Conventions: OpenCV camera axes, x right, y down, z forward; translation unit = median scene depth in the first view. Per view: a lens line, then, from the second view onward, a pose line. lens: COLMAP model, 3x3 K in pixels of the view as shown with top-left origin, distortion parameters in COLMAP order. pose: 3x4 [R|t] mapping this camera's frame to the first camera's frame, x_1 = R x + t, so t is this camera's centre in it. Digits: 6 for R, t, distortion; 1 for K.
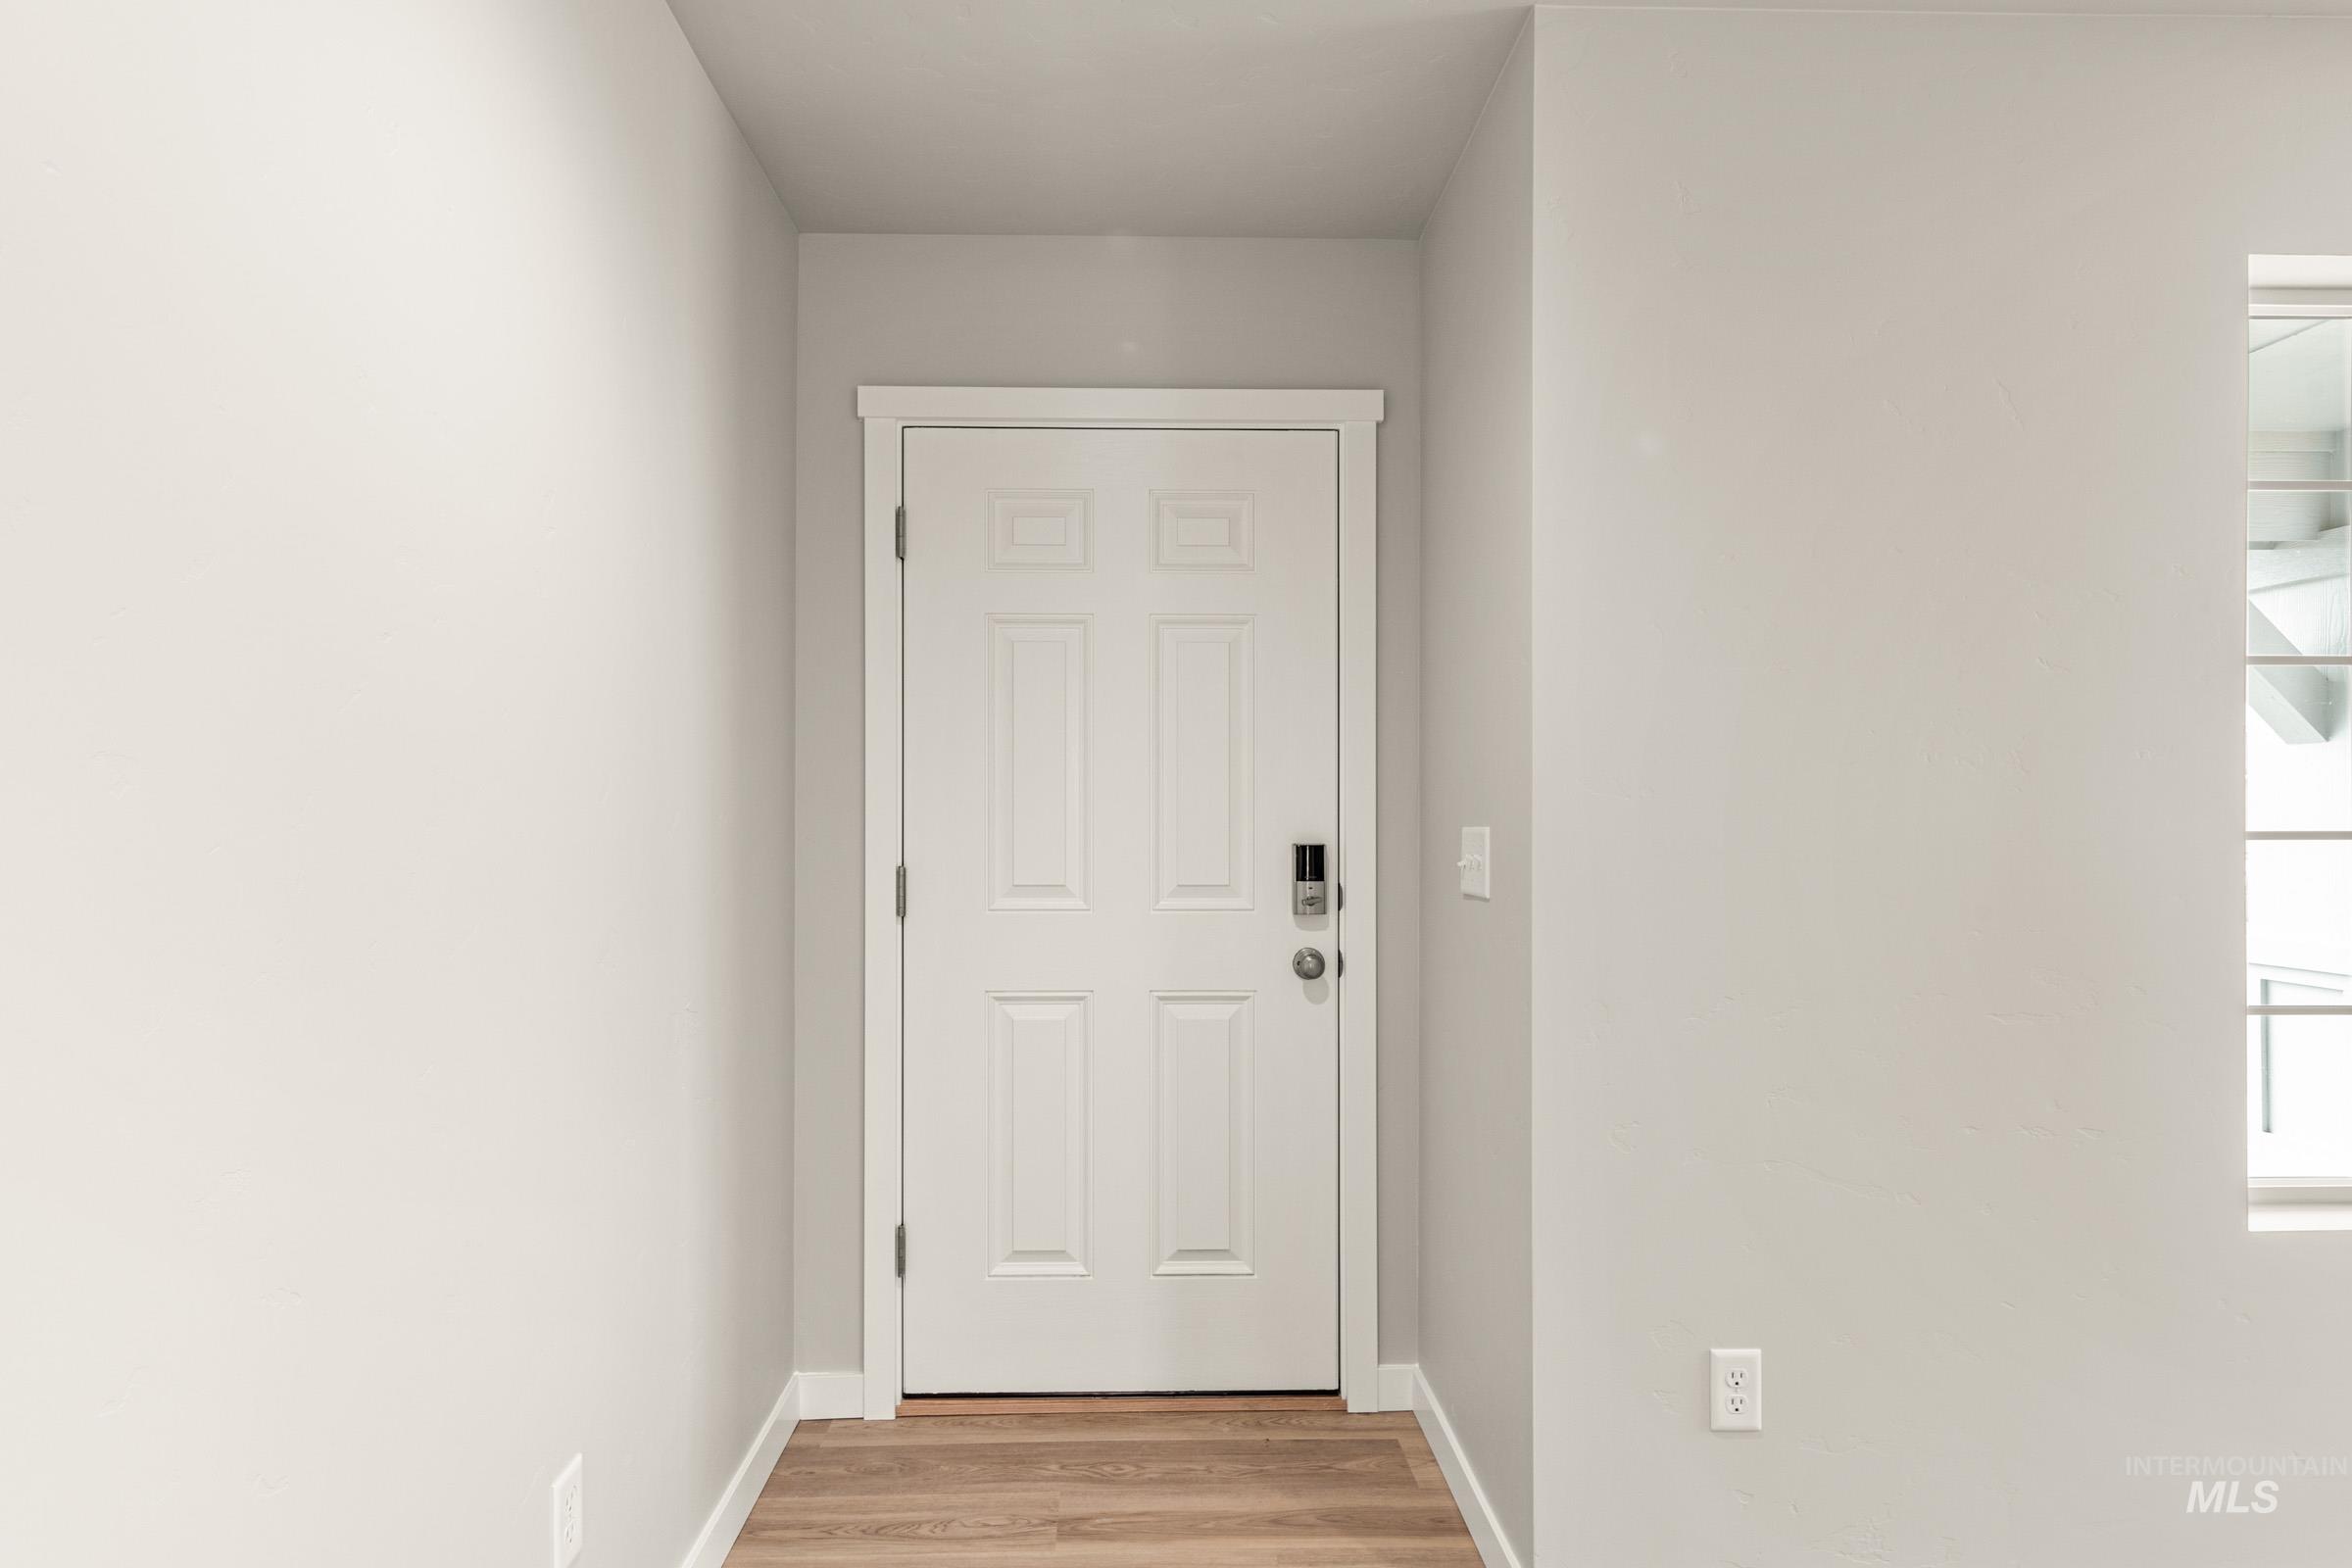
lens RADIAL K [[1204.7, 0, 1158.3], [0, 1204.7, 789.0], [0, 0, 1]] dist [0.035118, 0.000468]
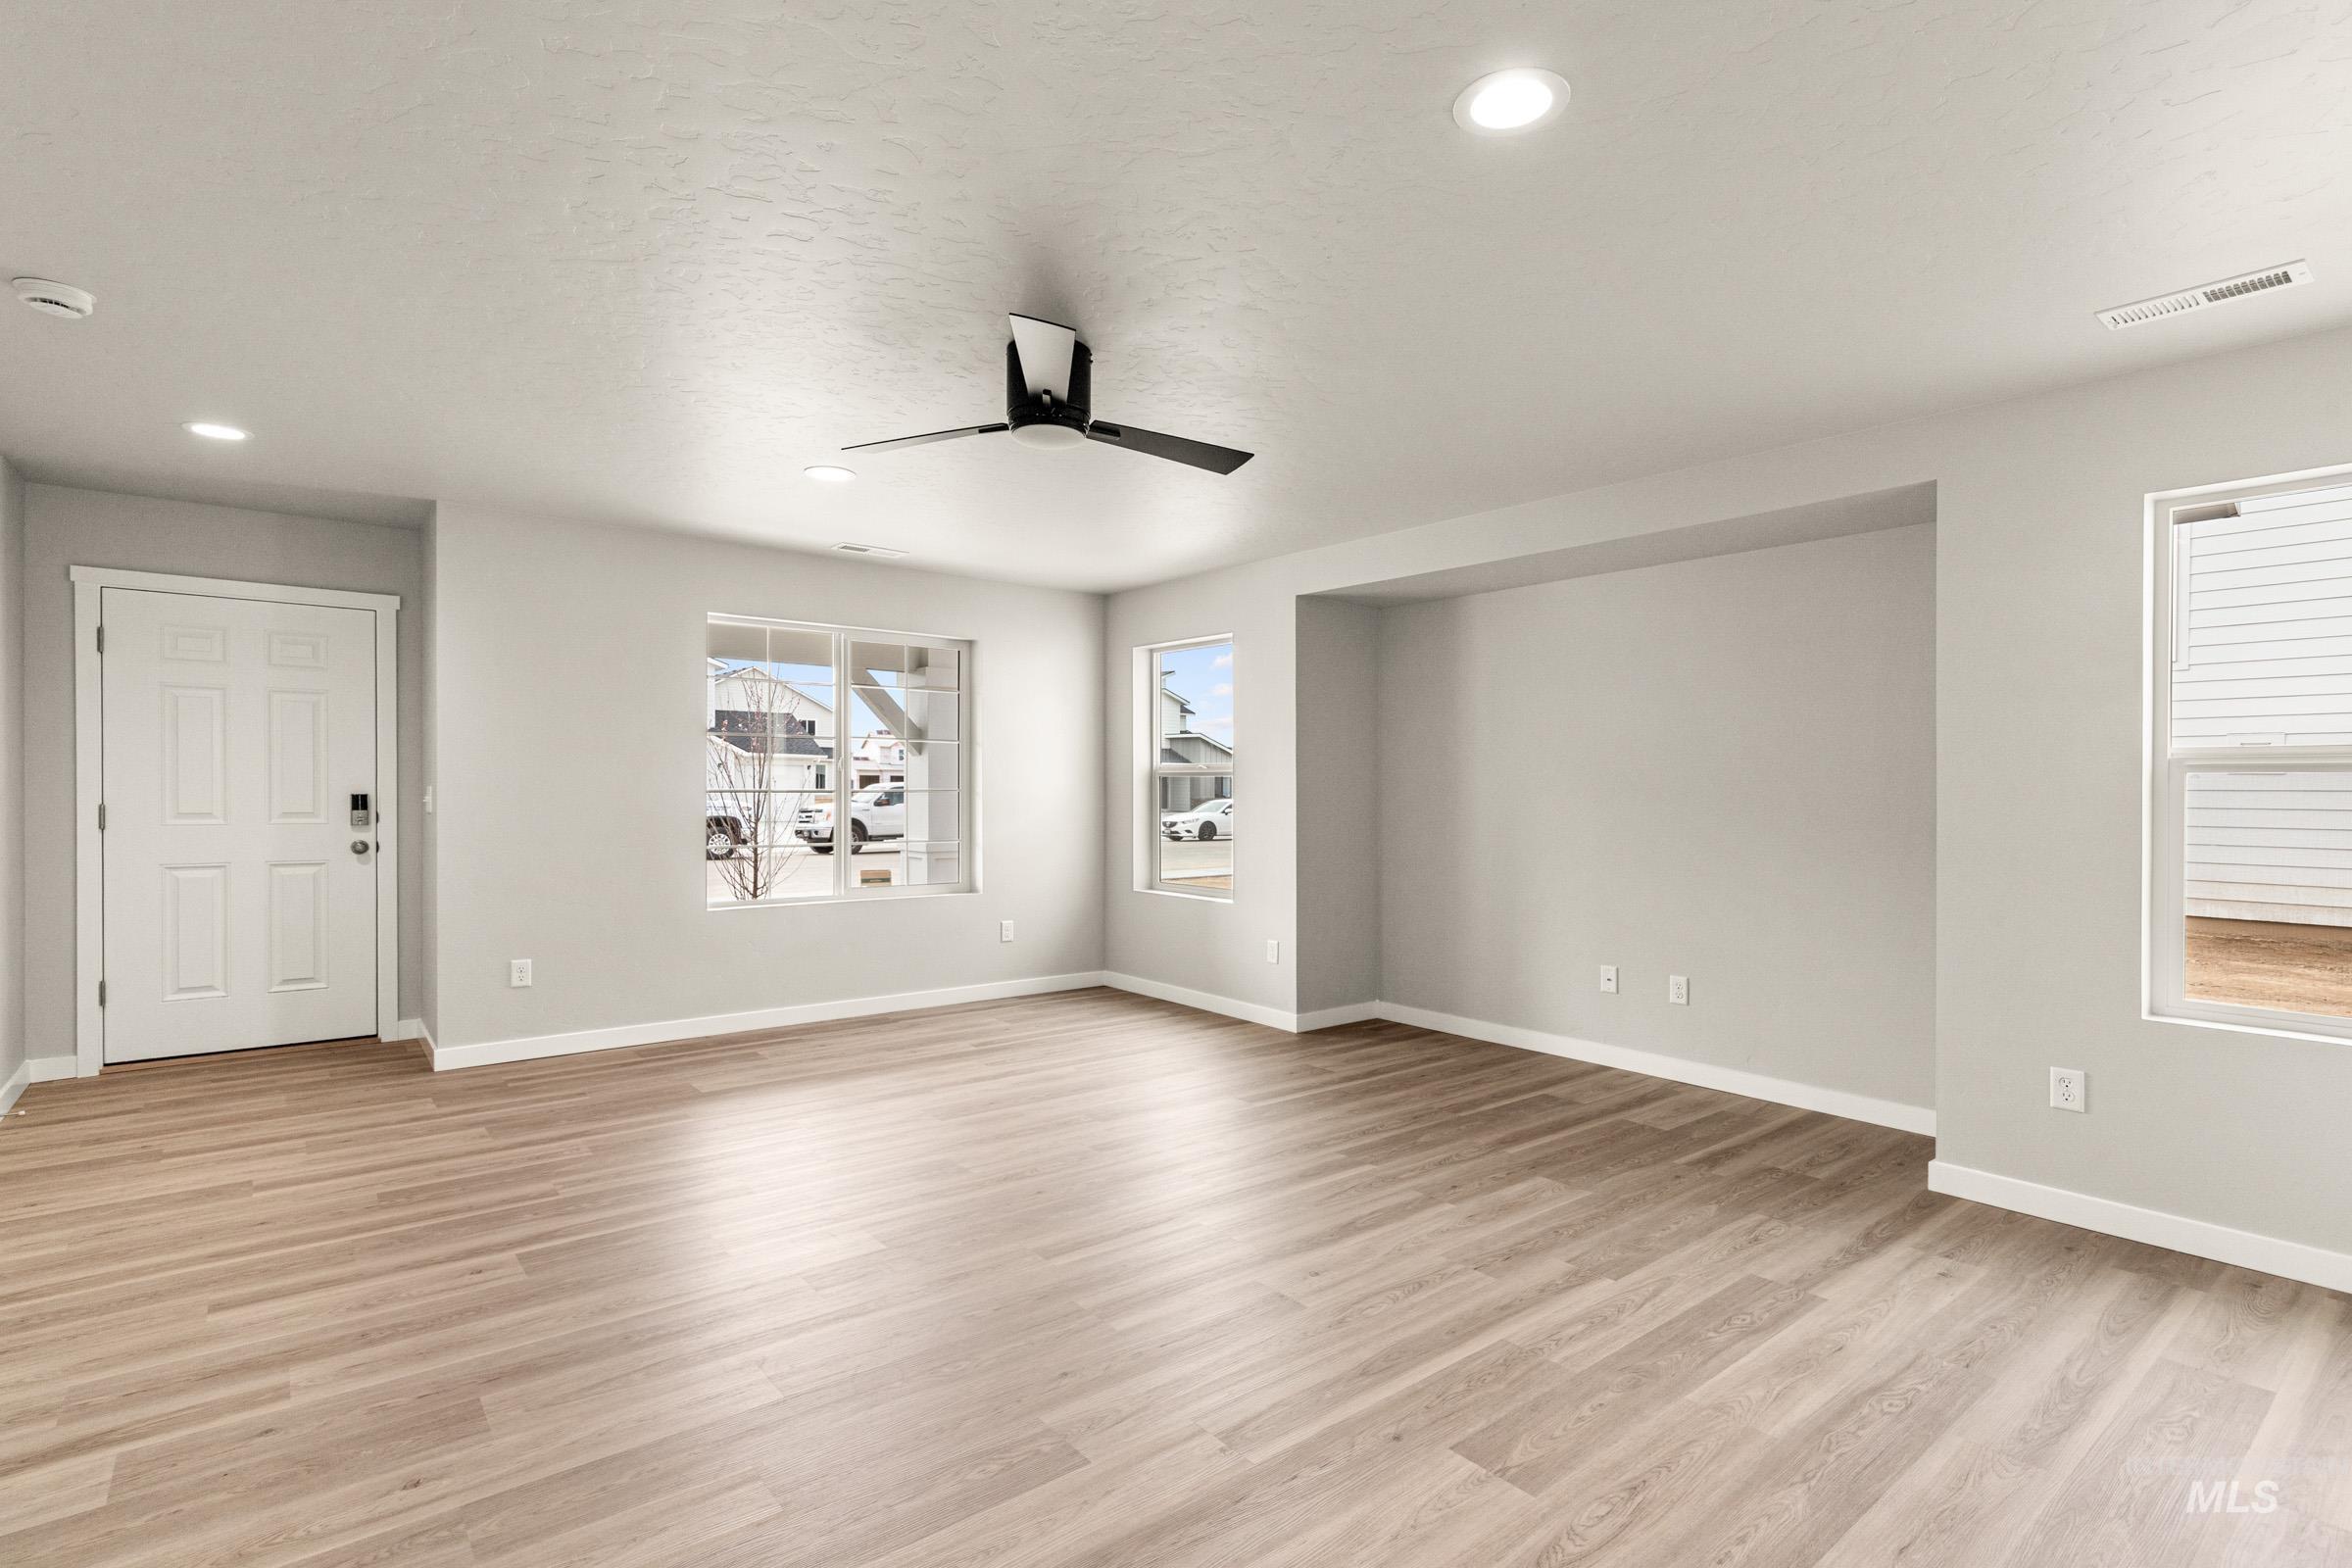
lens RADIAL K [[1086.9, 0, 1191.8], [0, 1086.9, 800.4], [0, 0, 1]] dist [0.016322, -0.002370]
pose [[0.787246, -0.001404, 0.616637, 0.086307], [-0.015227, 0.999648, 0.021717, -0.010788], [-0.616451, -0.026487, 0.786948, -1.568652]]
